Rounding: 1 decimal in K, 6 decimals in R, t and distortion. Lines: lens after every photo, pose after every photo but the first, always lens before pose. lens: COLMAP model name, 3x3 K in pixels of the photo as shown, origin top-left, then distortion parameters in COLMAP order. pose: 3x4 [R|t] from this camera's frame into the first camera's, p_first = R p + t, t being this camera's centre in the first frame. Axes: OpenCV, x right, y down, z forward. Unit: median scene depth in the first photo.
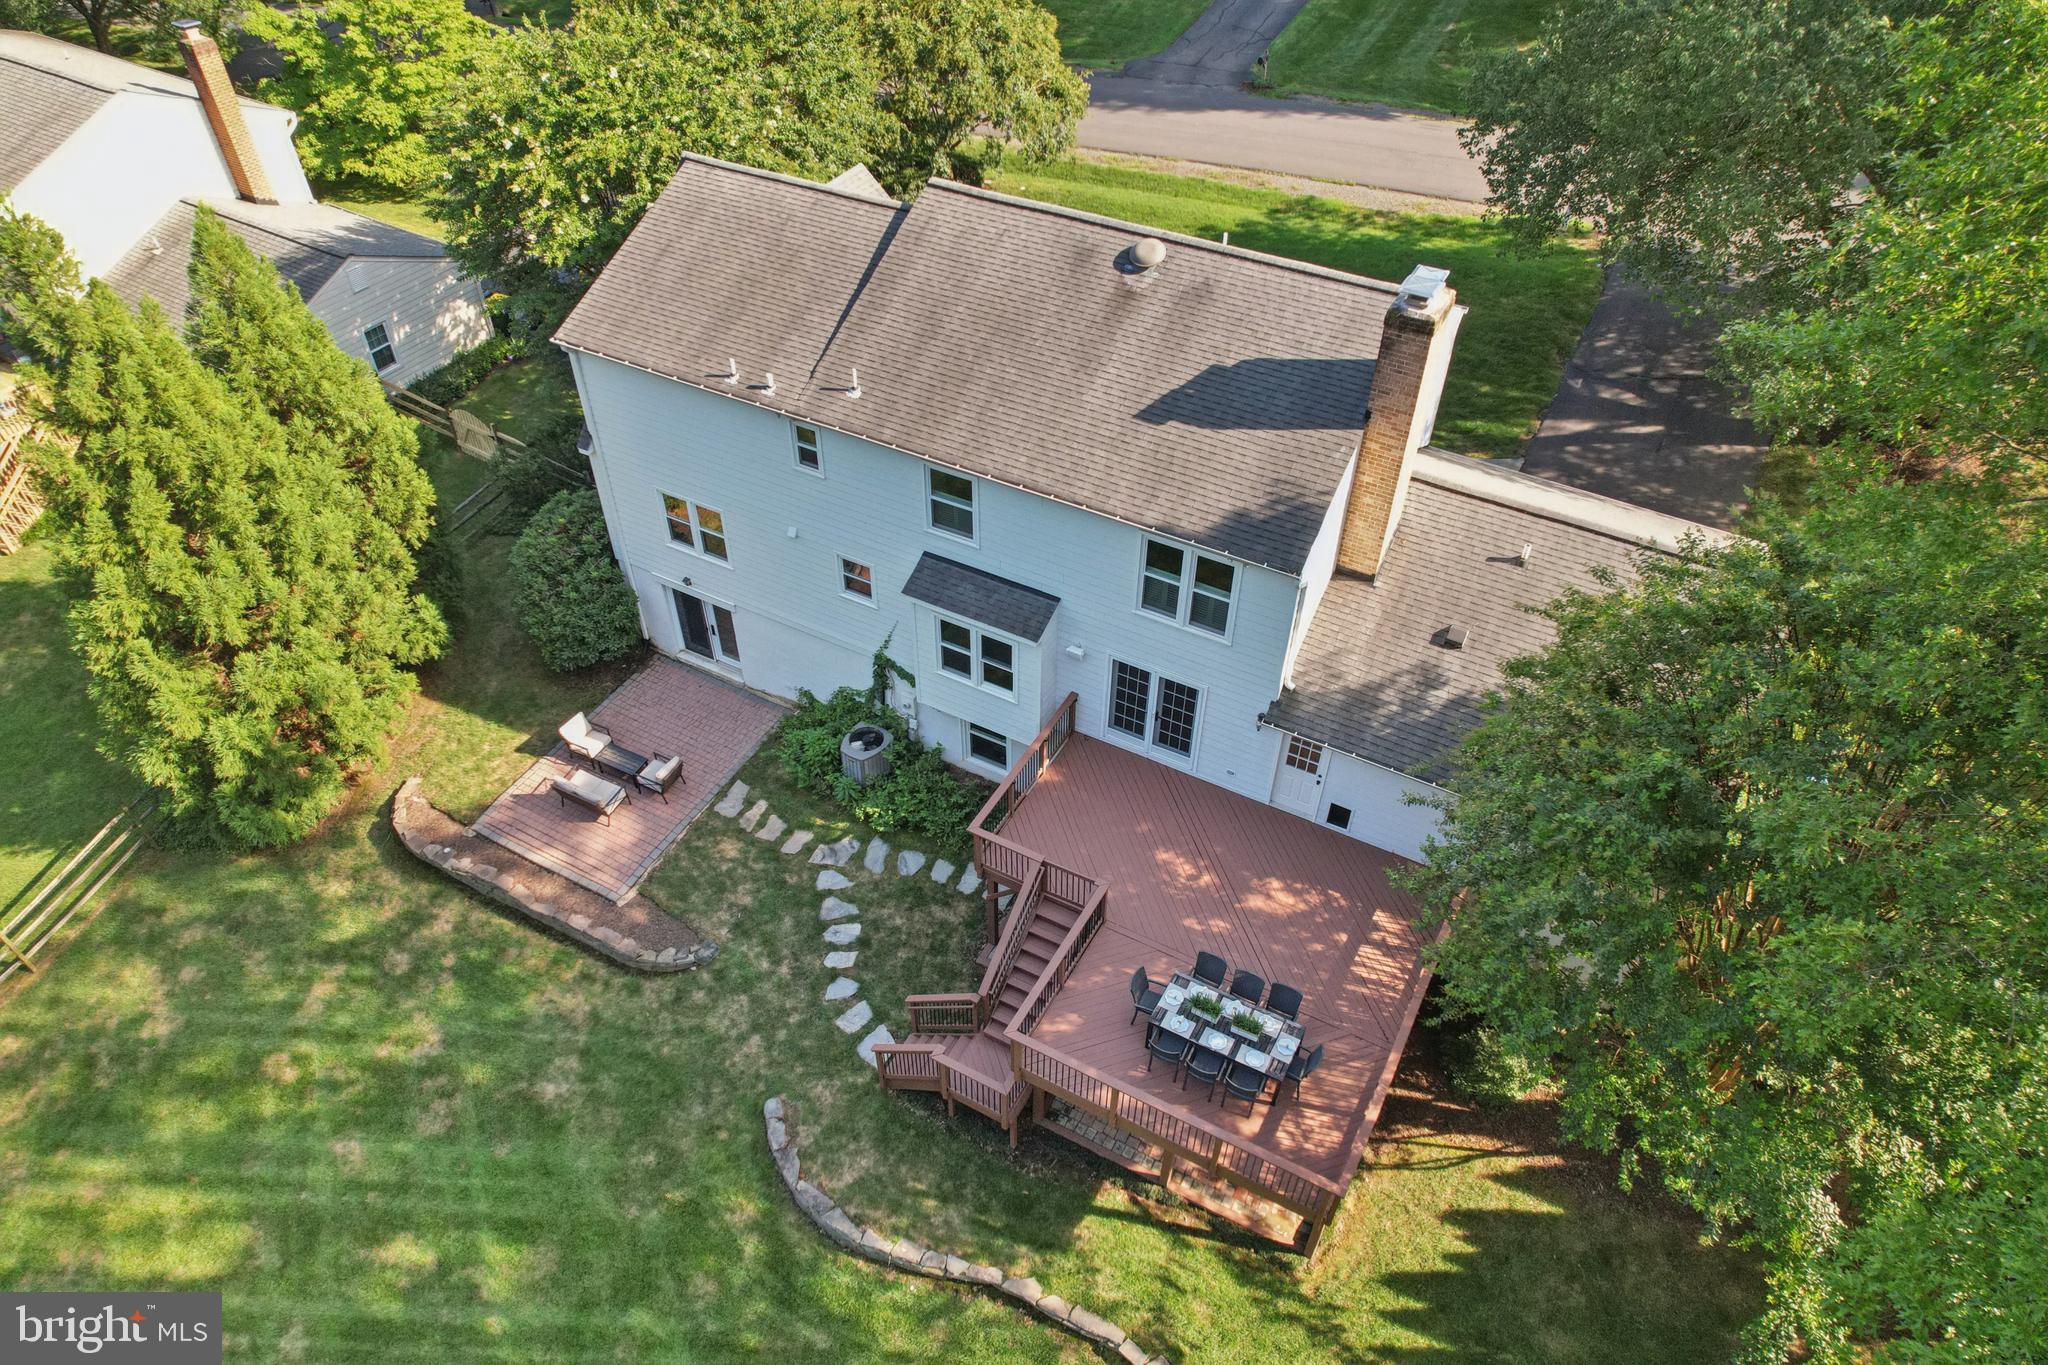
lens RADIAL K [[1292.0, 0, 1024.0], [0, 1292.0, 682.5], [0, 0, 1]] dist [-0.029644, 0.001660]
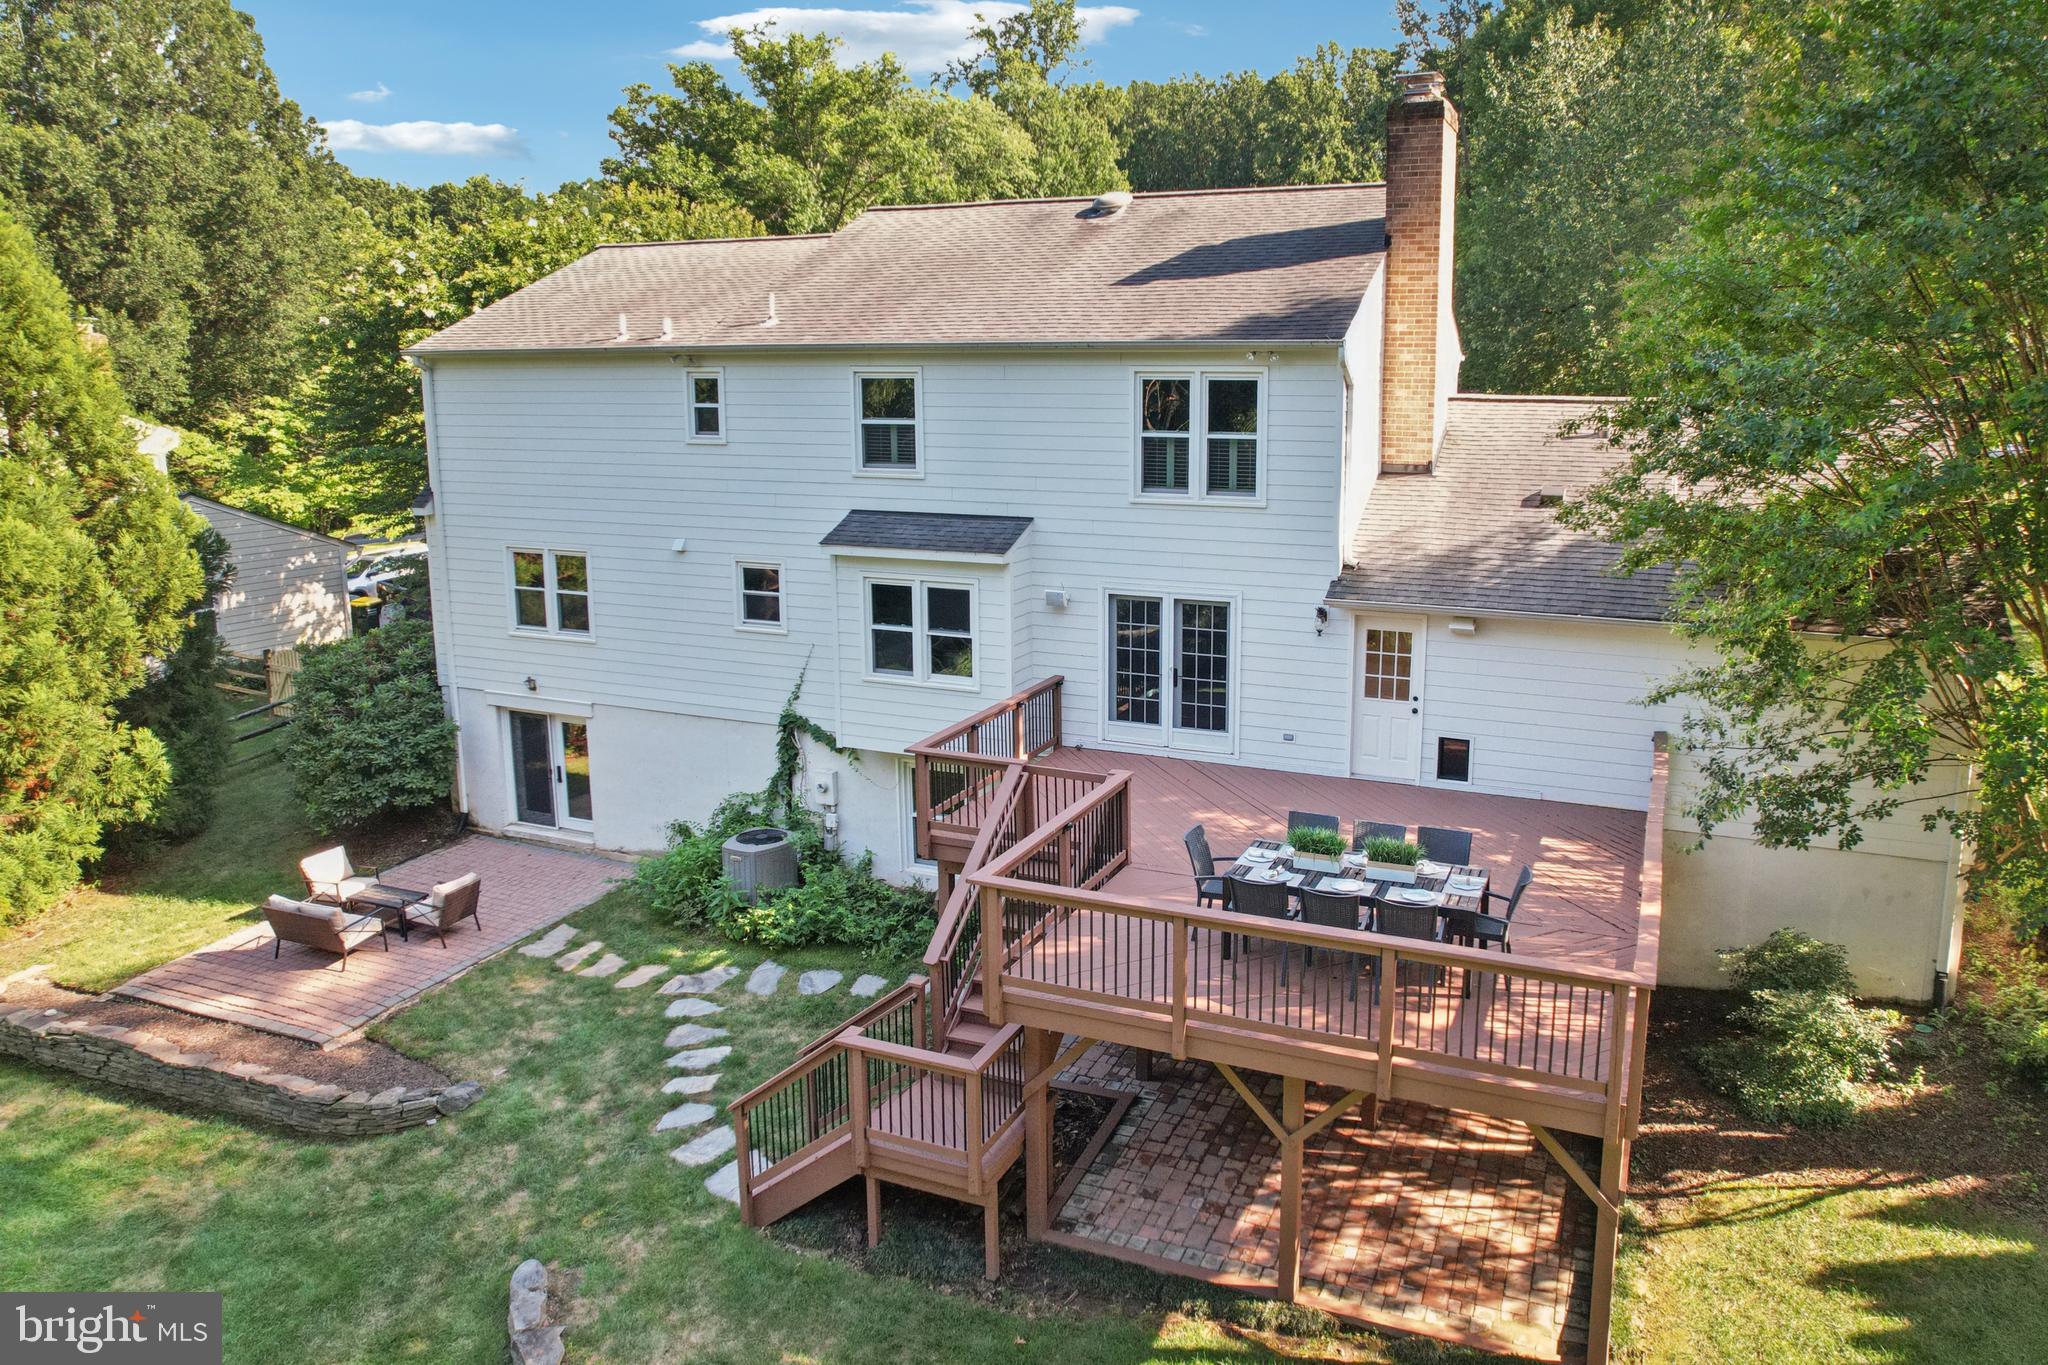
lens RADIAL K [[1341.0, 0, 1124.8], [0, 1341.0, 609.7], [0, 0, 1]] dist [-0.030858, 0.000828]
pose [[0.992958, -0.022794, 0.116256, -0.010330], [0.083118, 0.833297, -0.546541, 0.393117], [-0.084418, 0.552356, 0.829323, 0.360340]]
